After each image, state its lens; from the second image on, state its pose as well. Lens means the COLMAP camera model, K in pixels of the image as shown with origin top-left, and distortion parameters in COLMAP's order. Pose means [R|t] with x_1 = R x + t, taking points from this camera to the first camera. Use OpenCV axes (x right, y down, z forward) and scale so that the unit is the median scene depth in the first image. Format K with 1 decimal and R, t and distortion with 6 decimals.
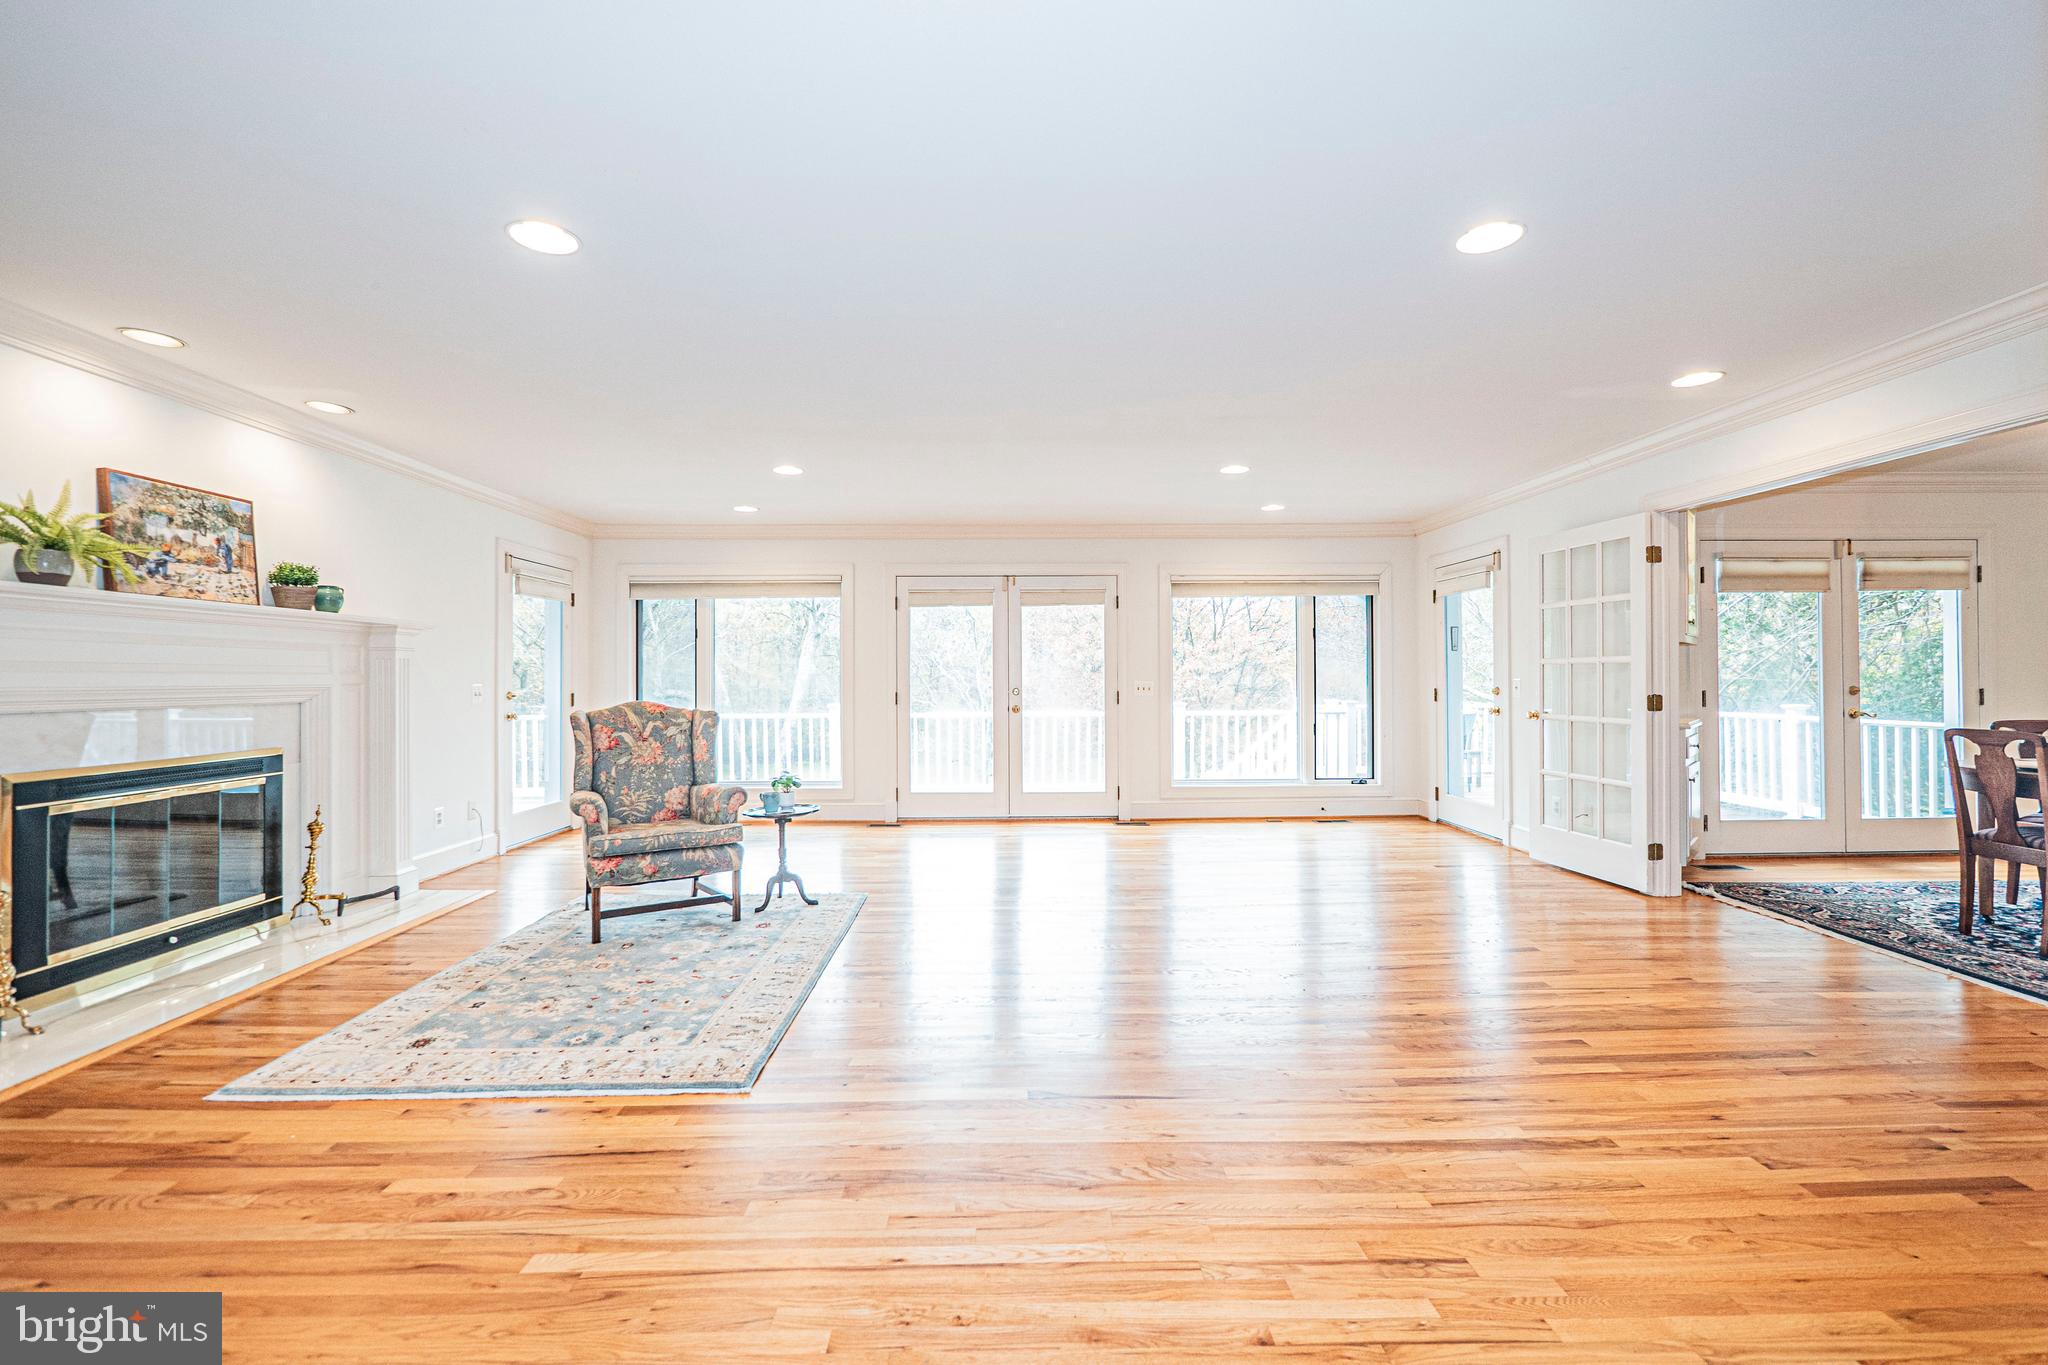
lens RADIAL K [[864.2, 0, 1019.9], [0, 864.2, 676.6], [0, 0, 1]] dist [-0.007856, 0.001232]
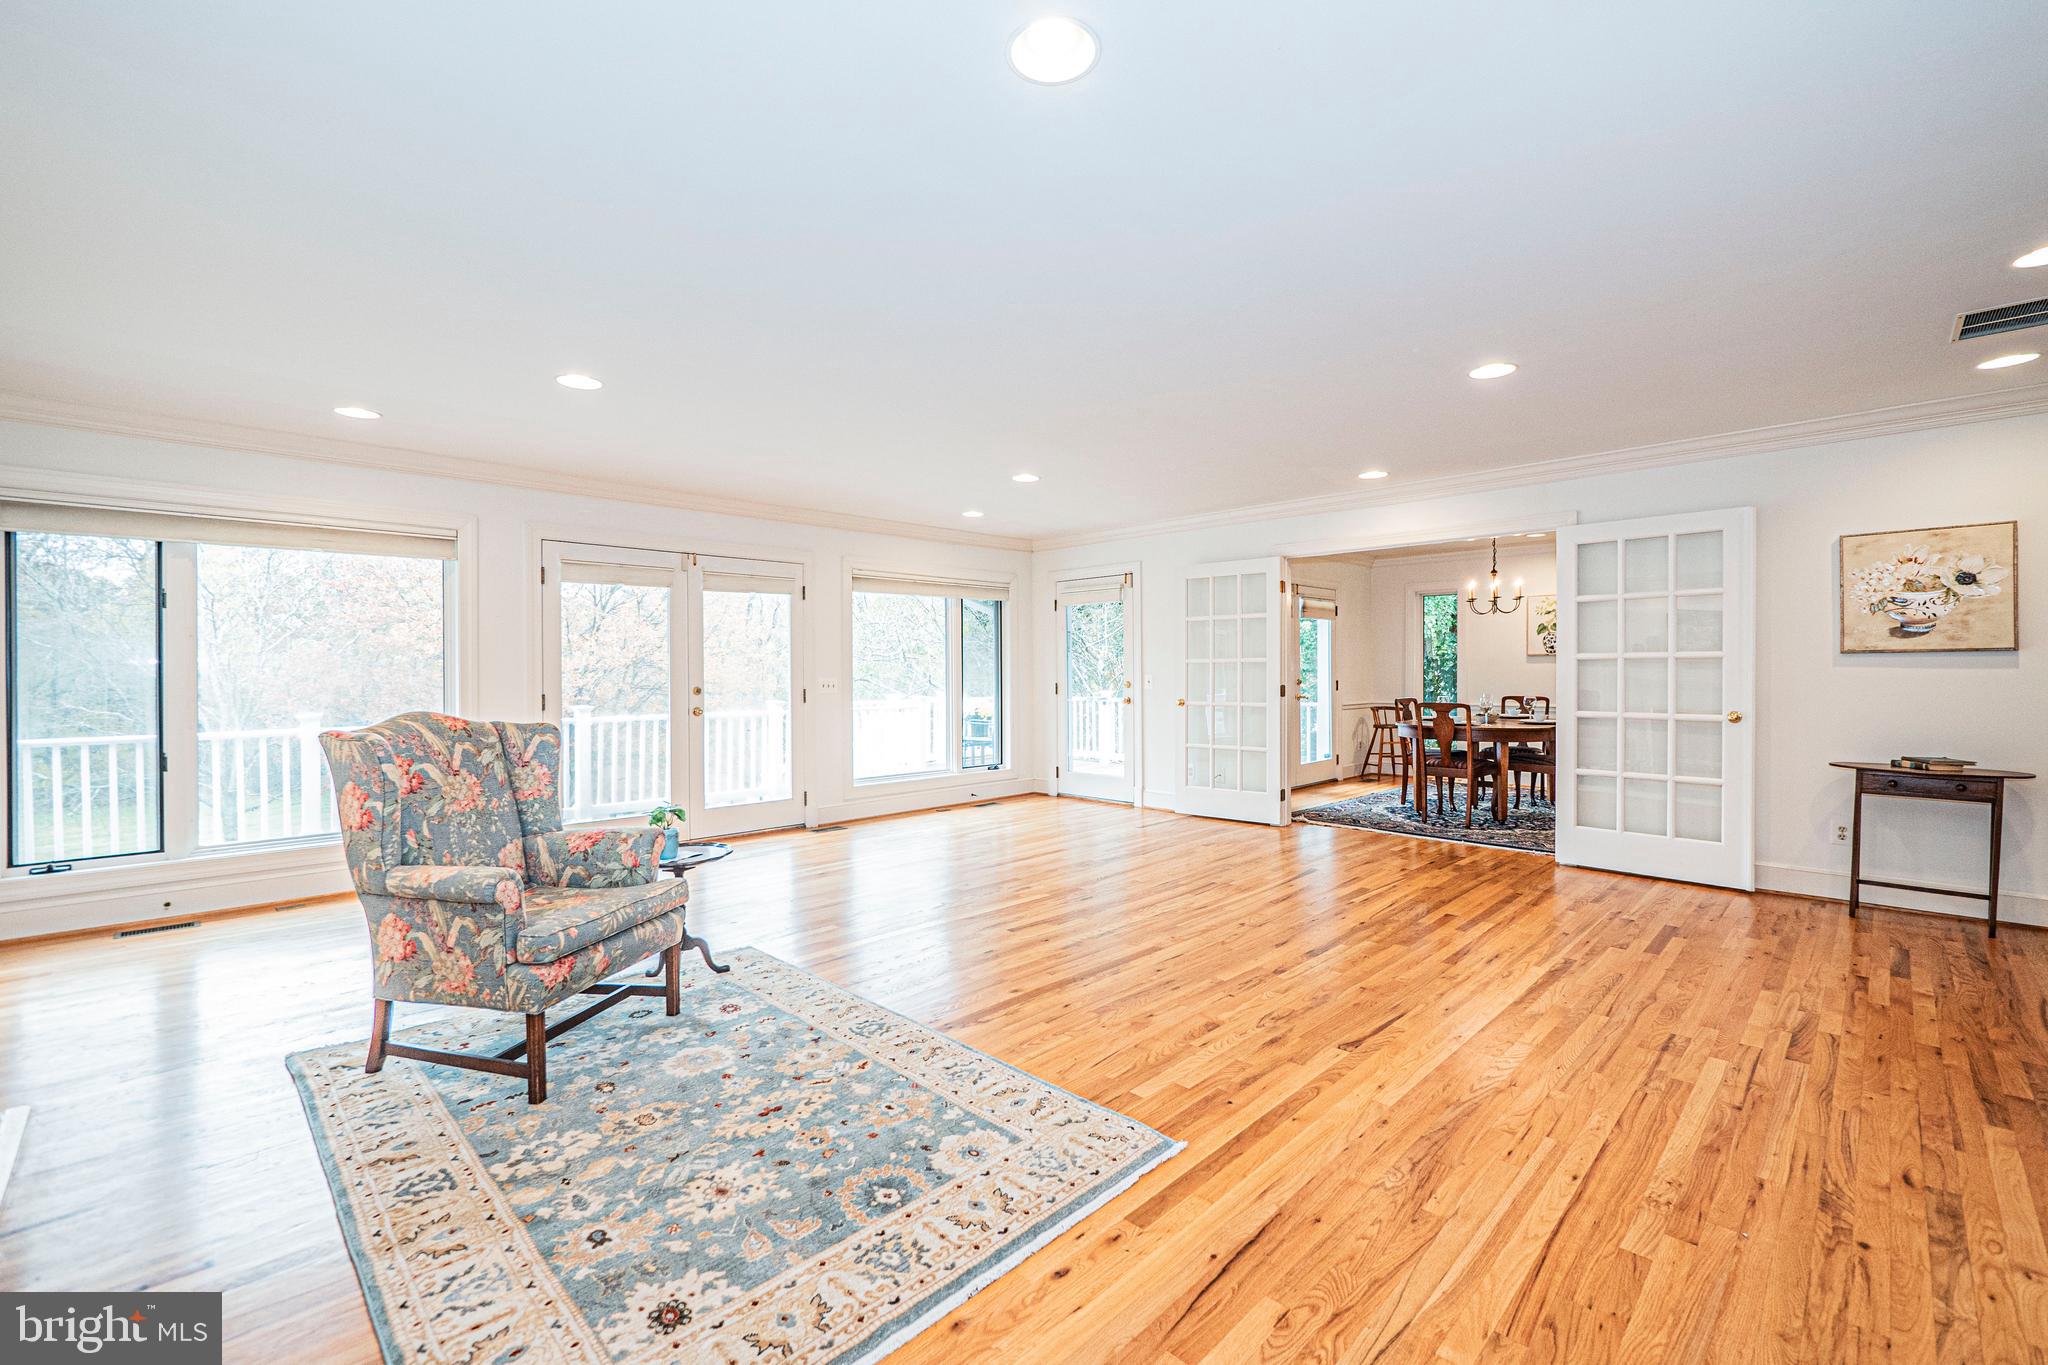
lens RADIAL K [[864.2, 0, 1025.1], [0, 864.2, 679.4], [0, 0, 1]] dist [-0.007856, 0.001232]
pose [[0.719548, -0.004828, 0.694426, -0.614436], [0.001331, 0.999984, 0.005573, 0.003096], [-0.694442, -0.003085, 0.719542, 0.289537]]
